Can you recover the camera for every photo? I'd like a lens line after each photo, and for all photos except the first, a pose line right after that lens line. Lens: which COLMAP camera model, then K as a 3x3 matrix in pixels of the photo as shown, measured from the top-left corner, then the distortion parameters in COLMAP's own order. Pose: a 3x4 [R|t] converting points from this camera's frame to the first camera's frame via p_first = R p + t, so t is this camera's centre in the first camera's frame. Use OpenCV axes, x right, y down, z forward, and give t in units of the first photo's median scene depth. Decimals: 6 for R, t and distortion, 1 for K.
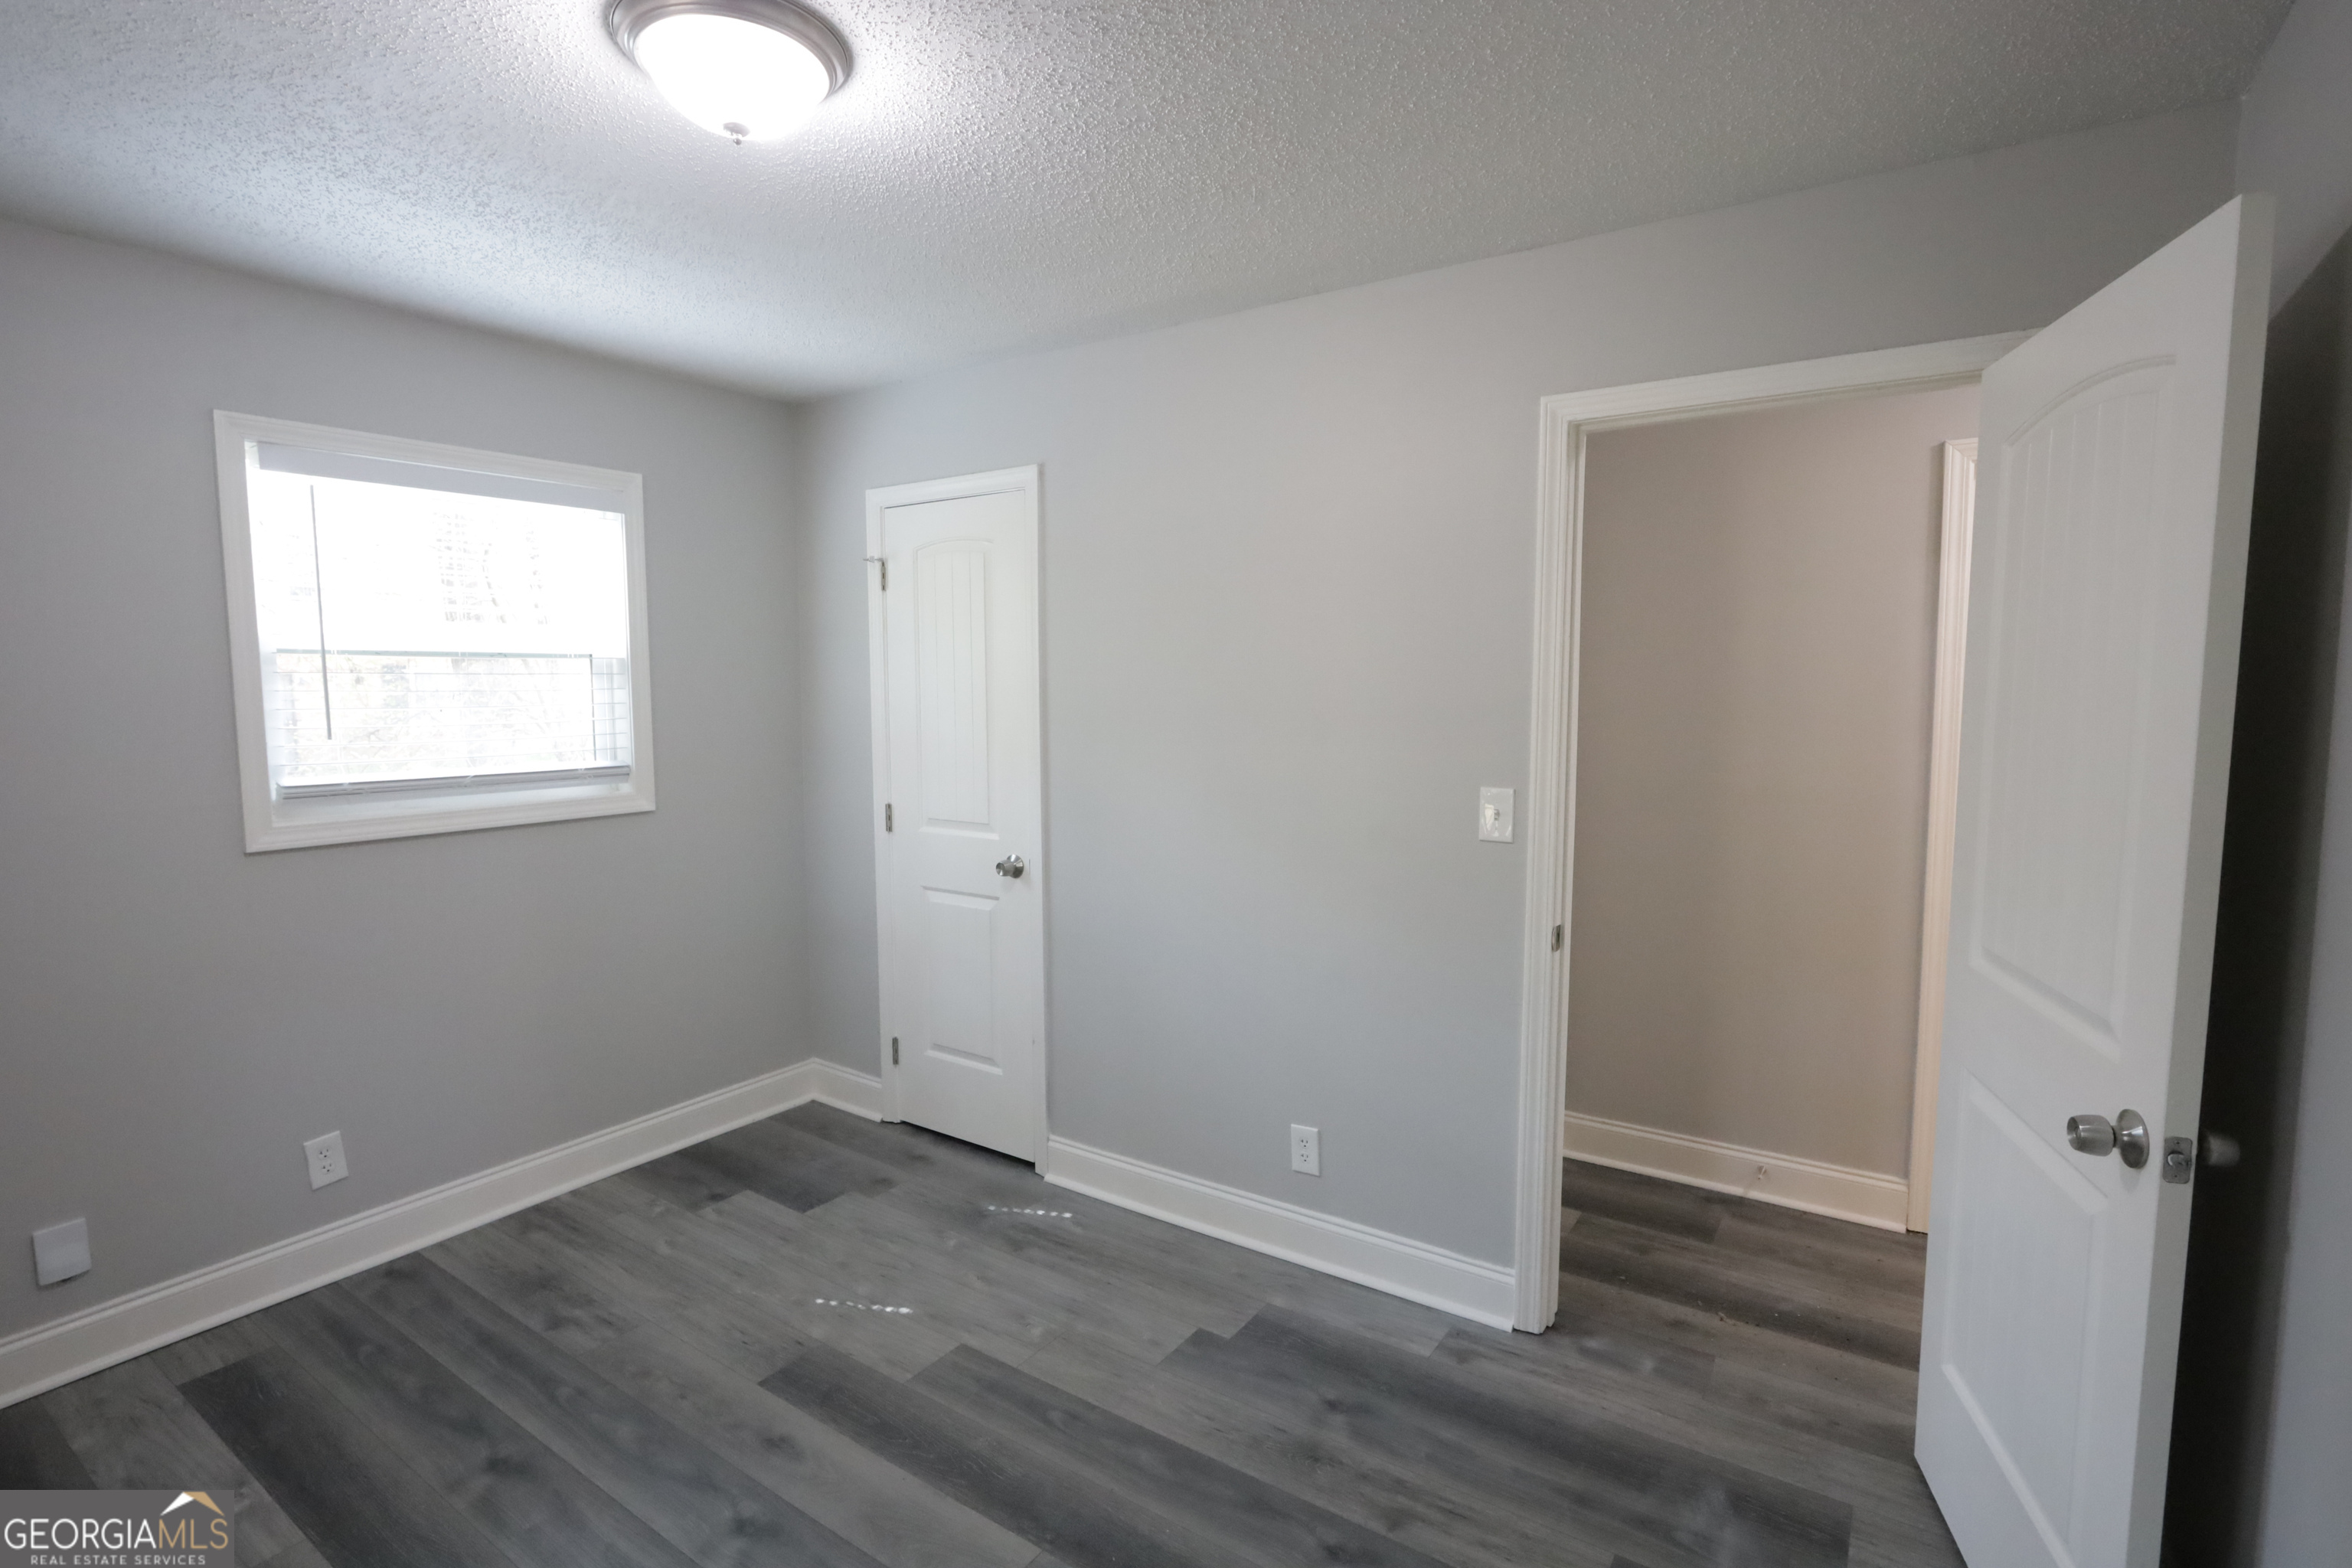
lens RADIAL K [[1111.0, 0, 1172.9], [0, 1111.0, 784.4], [0, 0, 1]] dist [-0.016084, 0.003389]
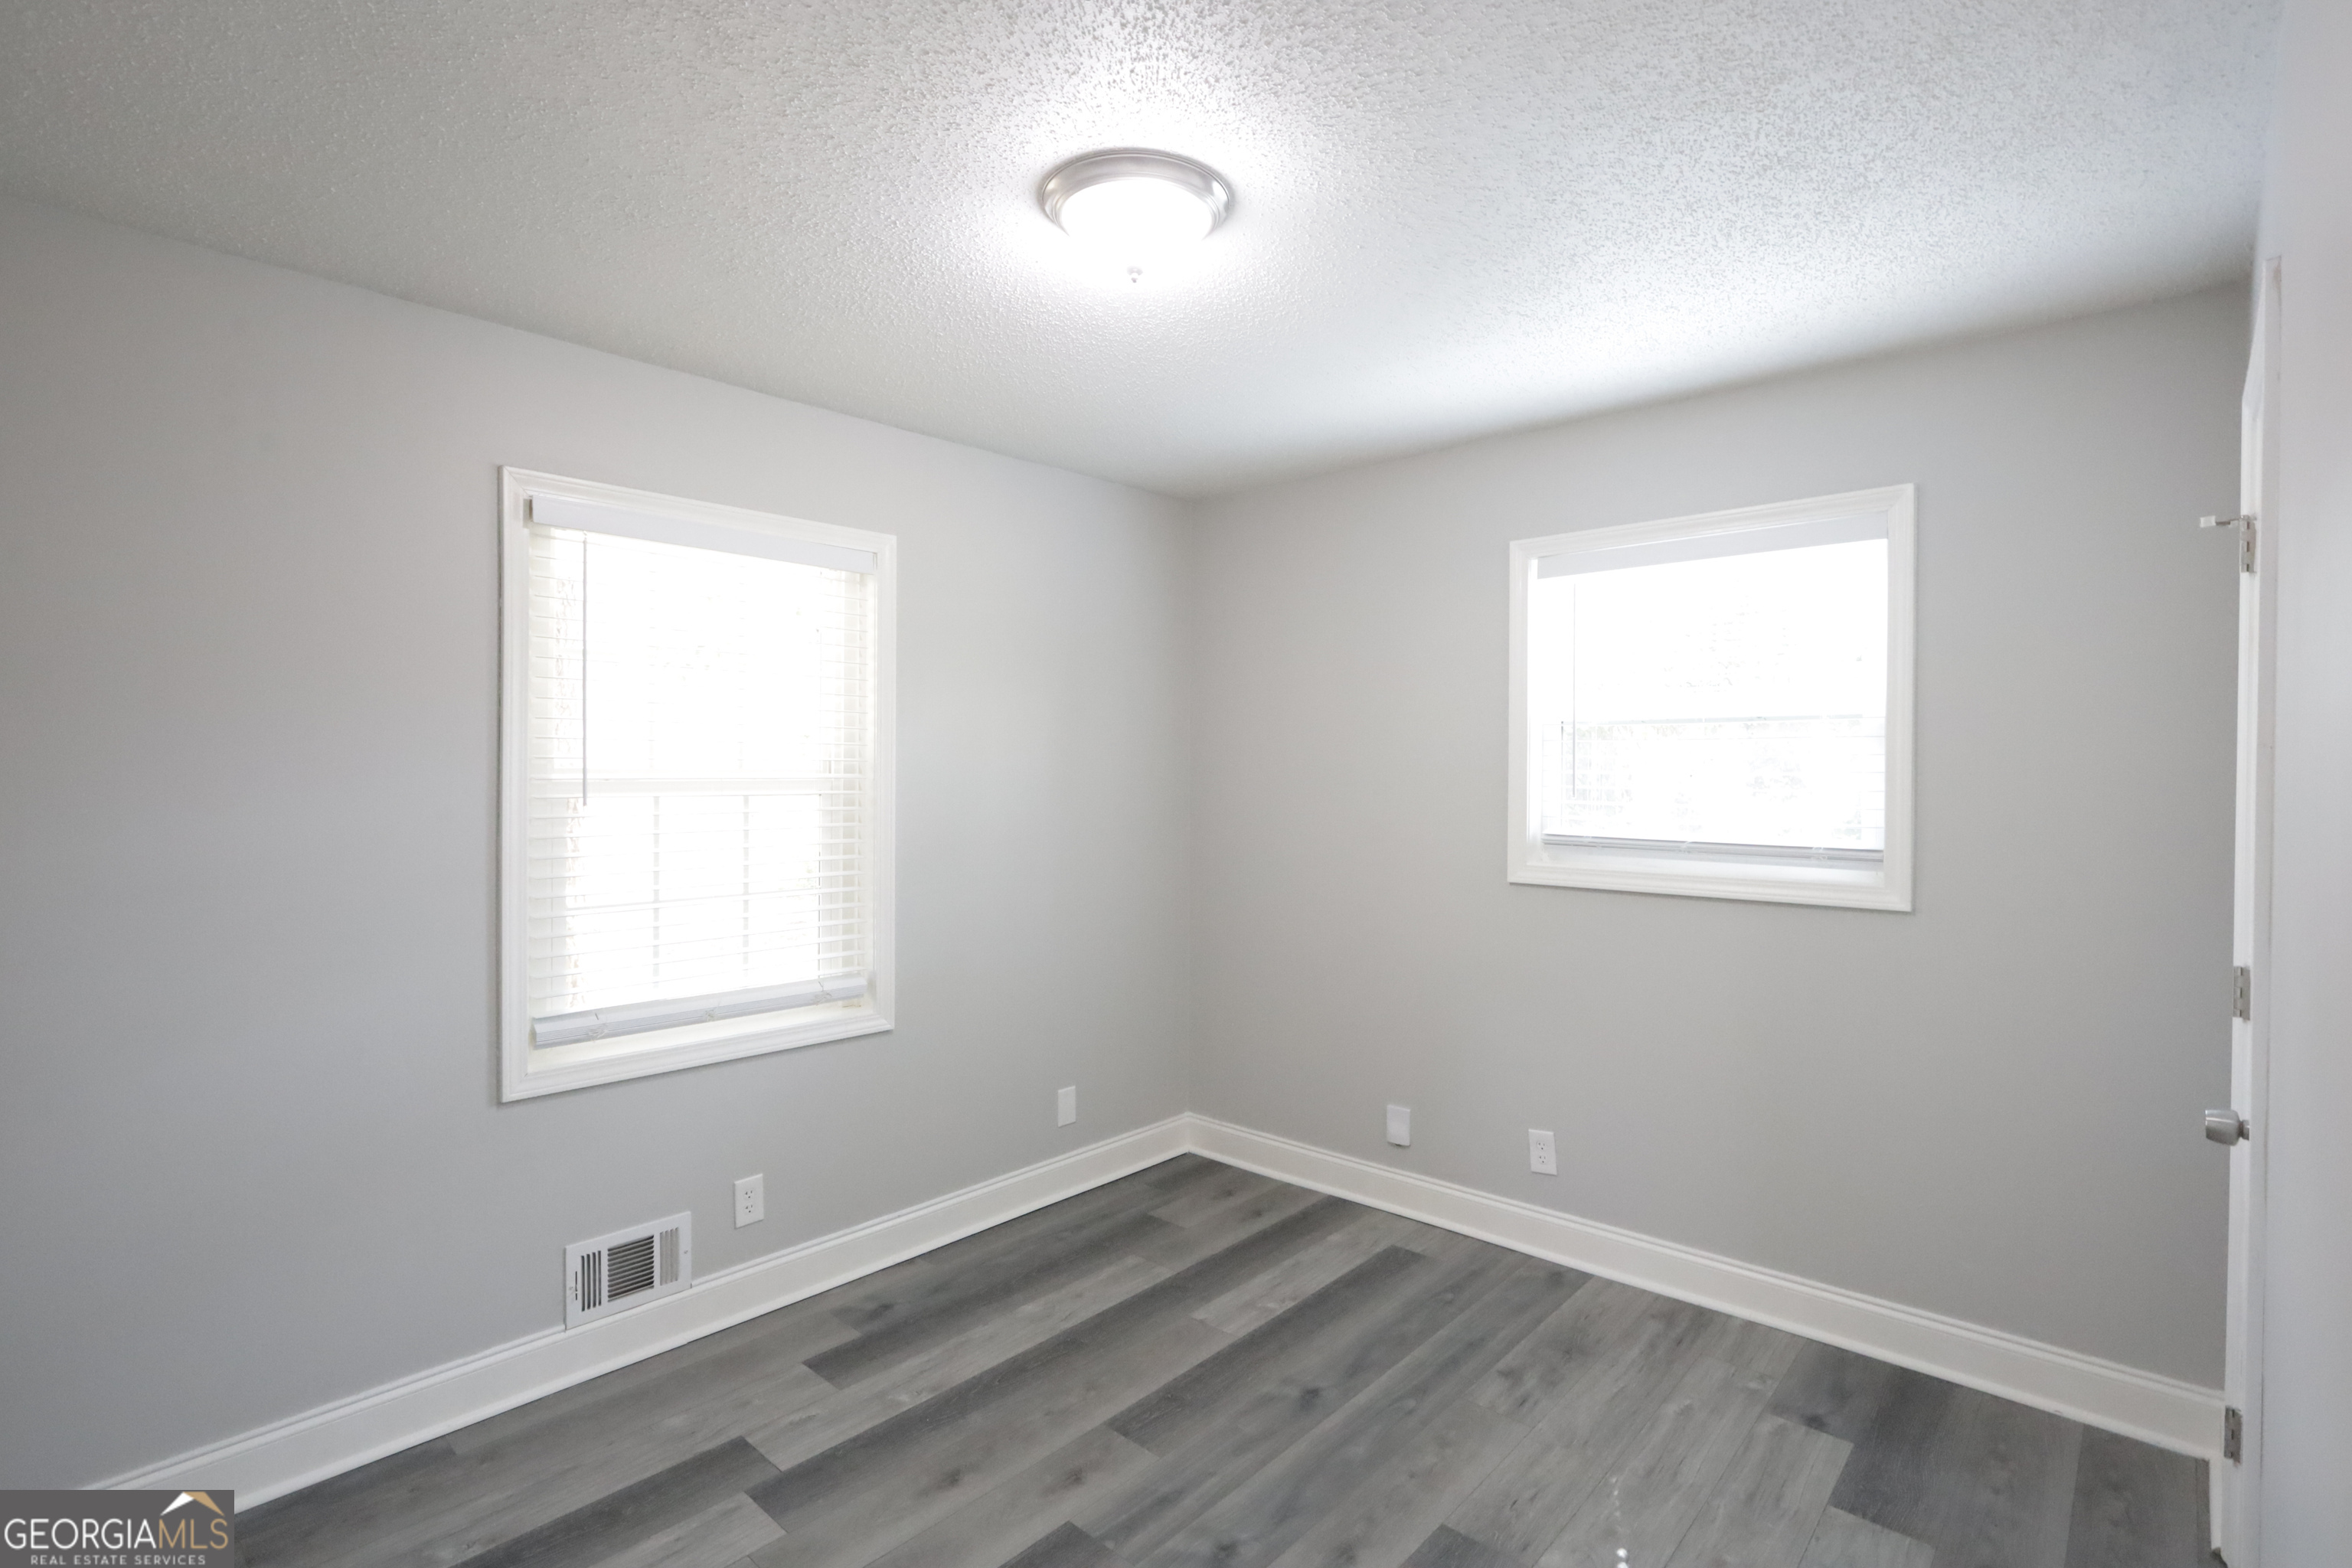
lens RADIAL K [[1111.0, 0, 1156.2], [0, 1111.0, 778.0], [0, 0, 1]] dist [-0.016084, 0.003389]
pose [[-0.149481, 0.019380, -0.988575, 0.472248], [-0.089288, 0.995458, 0.033016, -0.061666], [0.984725, 0.093203, -0.147072, 0.753198]]
